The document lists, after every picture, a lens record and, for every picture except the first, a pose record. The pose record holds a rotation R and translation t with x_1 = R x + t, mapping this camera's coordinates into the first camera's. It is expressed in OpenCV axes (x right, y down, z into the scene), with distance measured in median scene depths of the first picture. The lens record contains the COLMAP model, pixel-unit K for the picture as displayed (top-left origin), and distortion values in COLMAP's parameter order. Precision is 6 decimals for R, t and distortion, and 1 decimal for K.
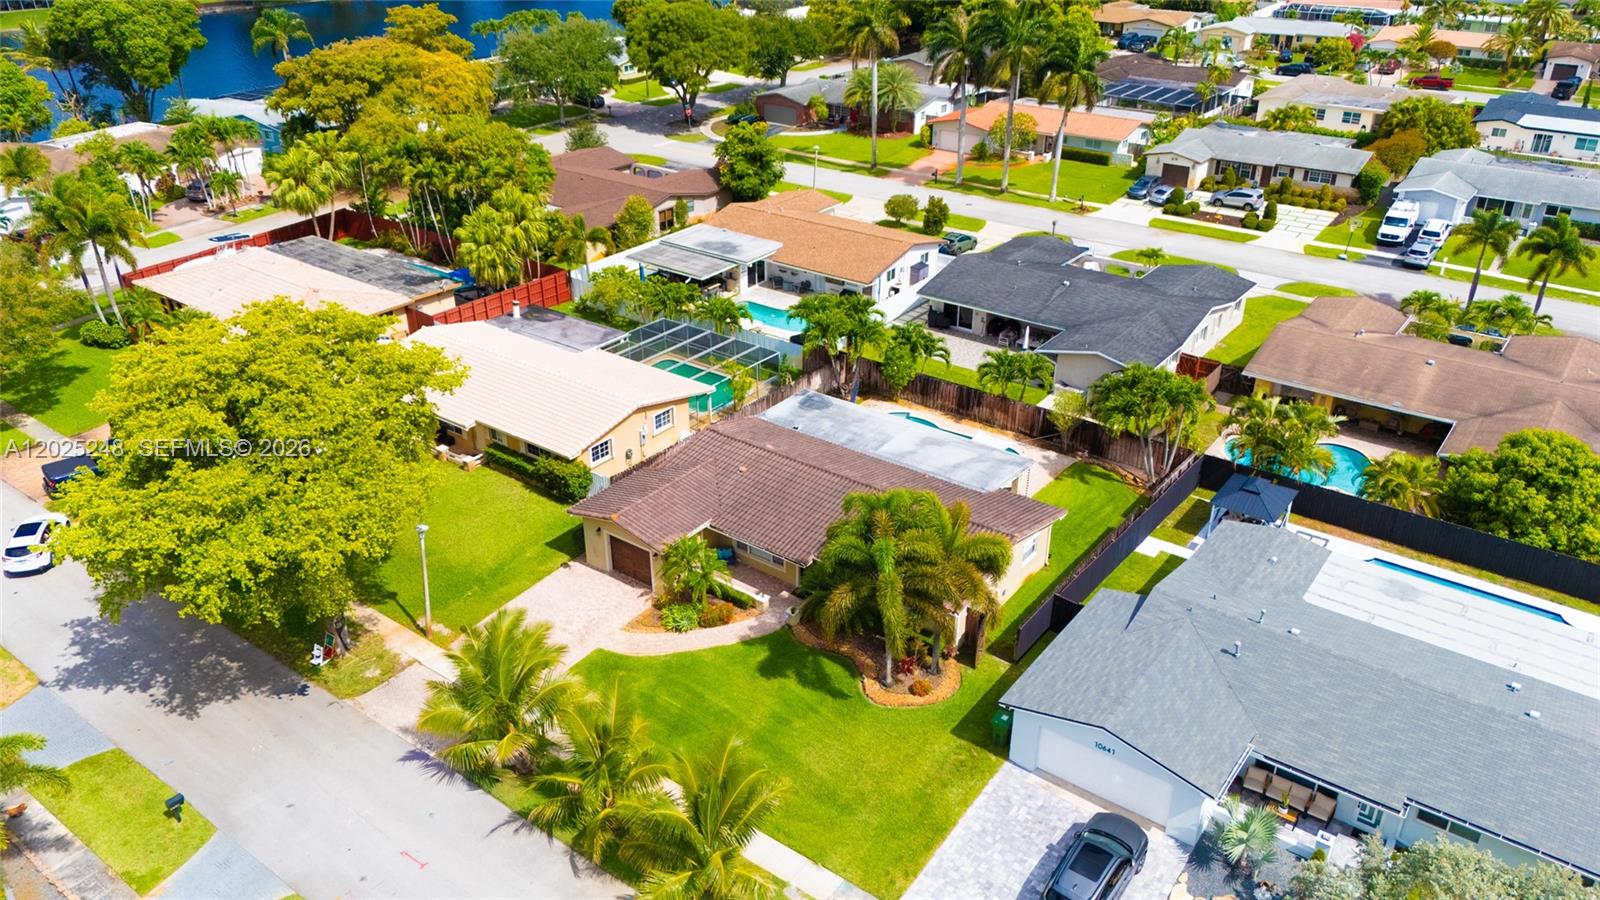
lens RADIAL K [[1165.2, 0, 800.0], [0, 1165.2, 450.0], [0, 0, 1]] dist [0.065161, -0.073838]
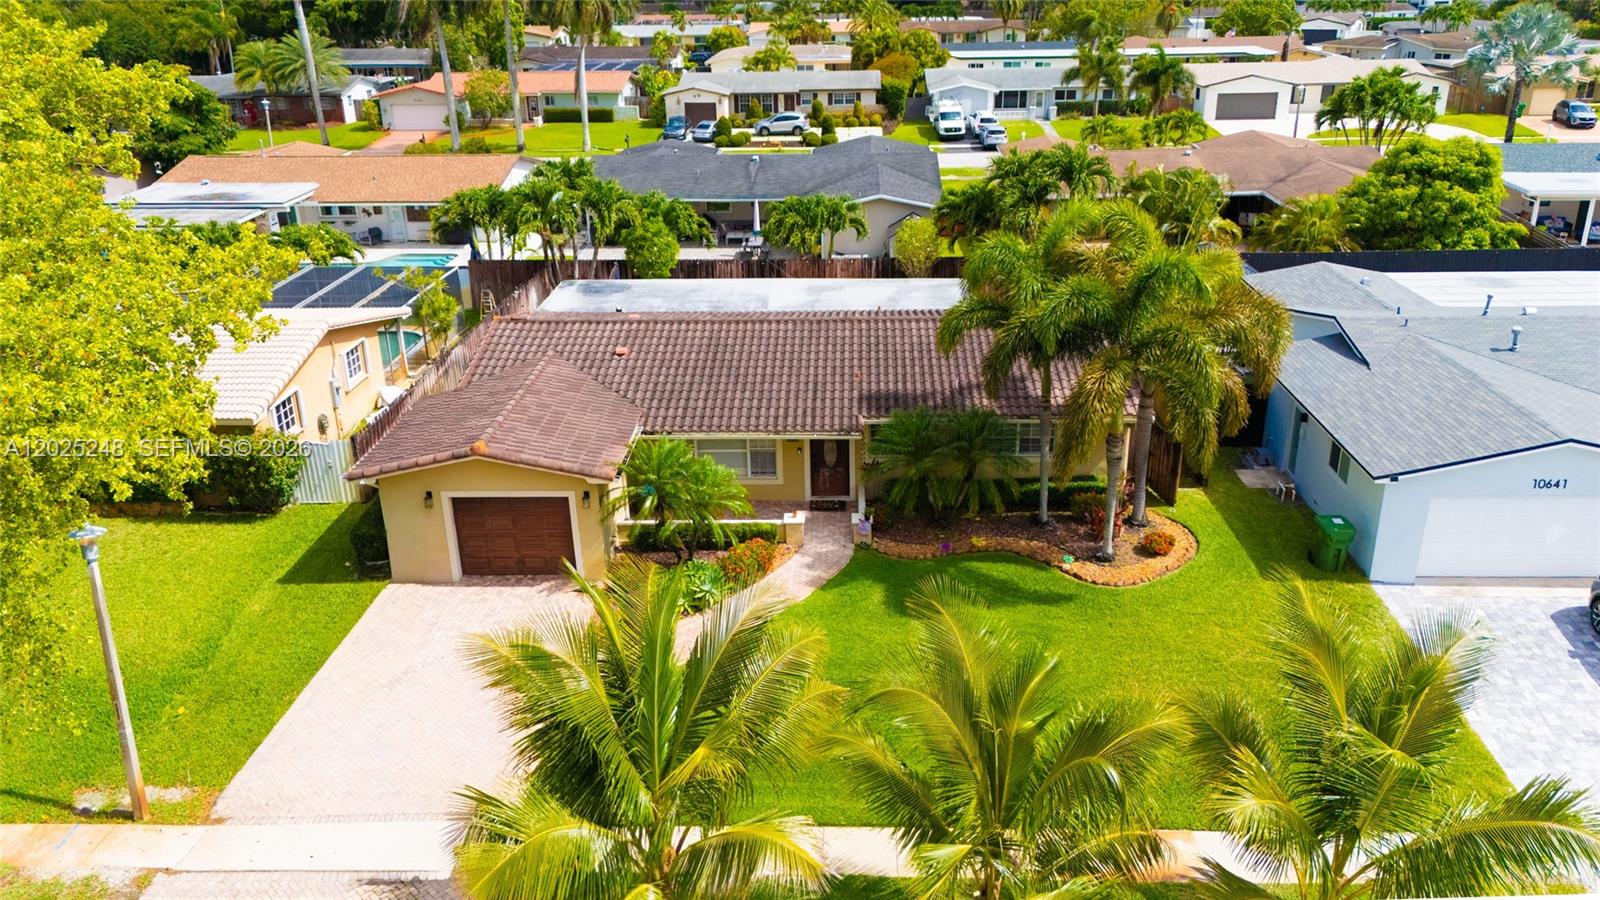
lens RADIAL K [[1207.8, 0, 800.0], [0, 1207.8, 450.0], [0, 0, 1]] dist [0.072752, -0.080469]
pose [[0.819072, -0.223978, 0.528161, -0.174414], [0.282334, 0.958807, -0.031241, 0.061702], [-0.499408, 0.174706, 0.848569, 0.273064]]
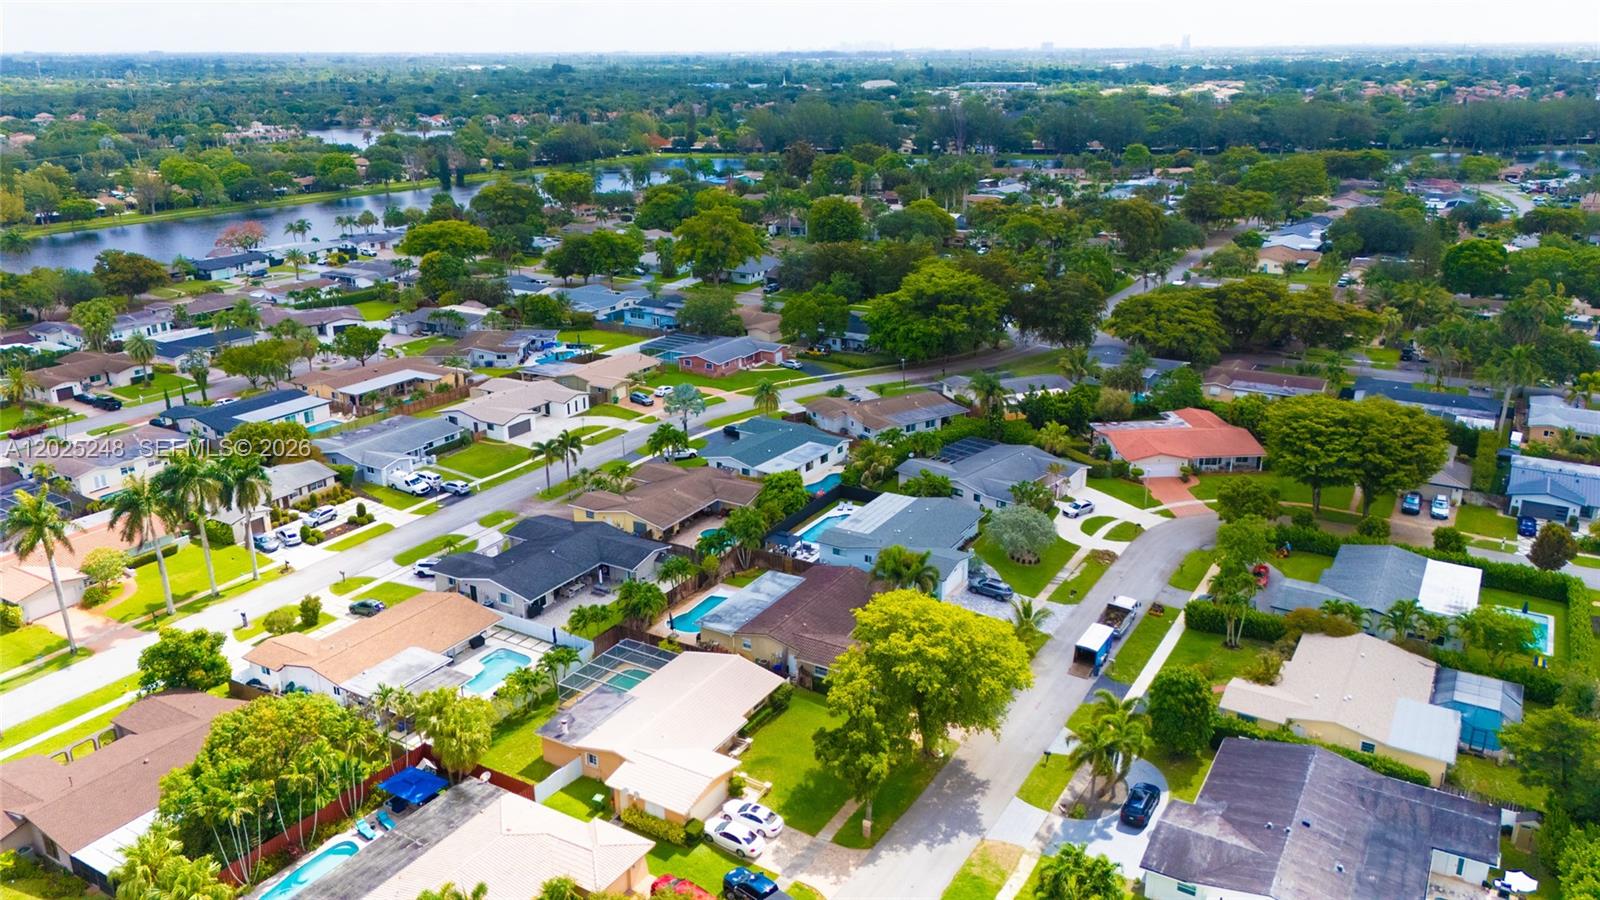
lens RADIAL K [[1207.8, 0, 800.0], [0, 1207.8, 450.0], [0, 0, 1]] dist [0.072752, -0.080469]
pose [[-0.106618, -0.310087, 0.944711, -1.077559], [0.473012, 0.819909, 0.322505, -0.509106], [-0.874581, 0.481244, 0.059258, 0.429606]]
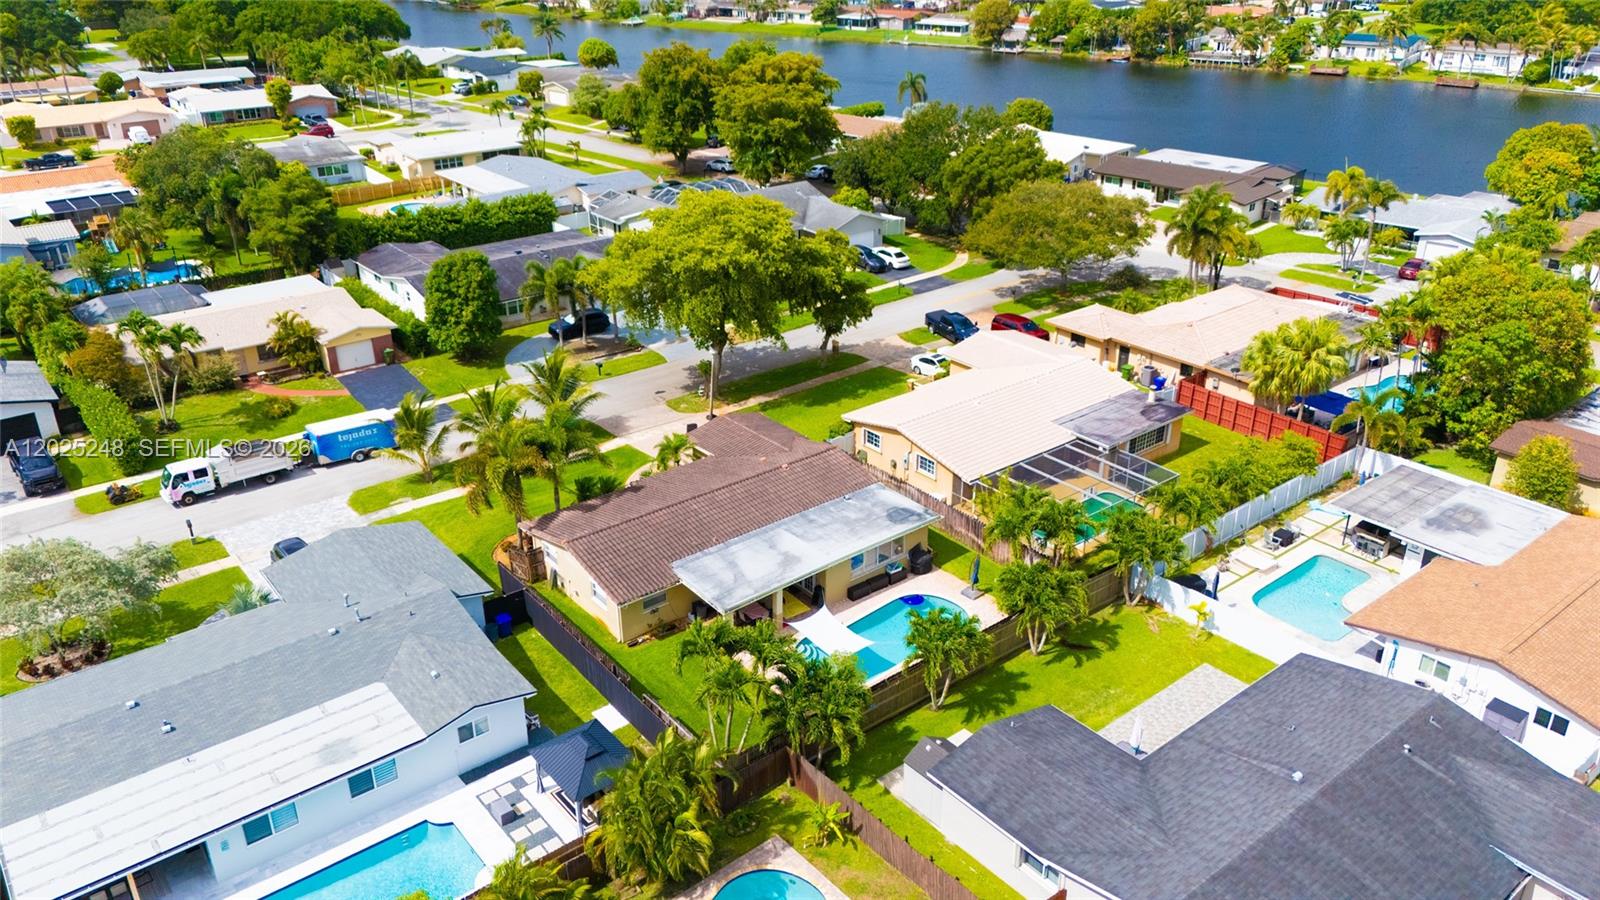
lens RADIAL K [[1165.2, 0, 800.0], [0, 1165.2, 450.0], [0, 0, 1]] dist [0.065161, -0.073838]
pose [[-0.247883, 0.412981, -0.876356, 0.561275], [-0.449639, 0.752214, 0.481662, -0.332699], [0.858125, 0.513440, -0.000768, 0.597616]]
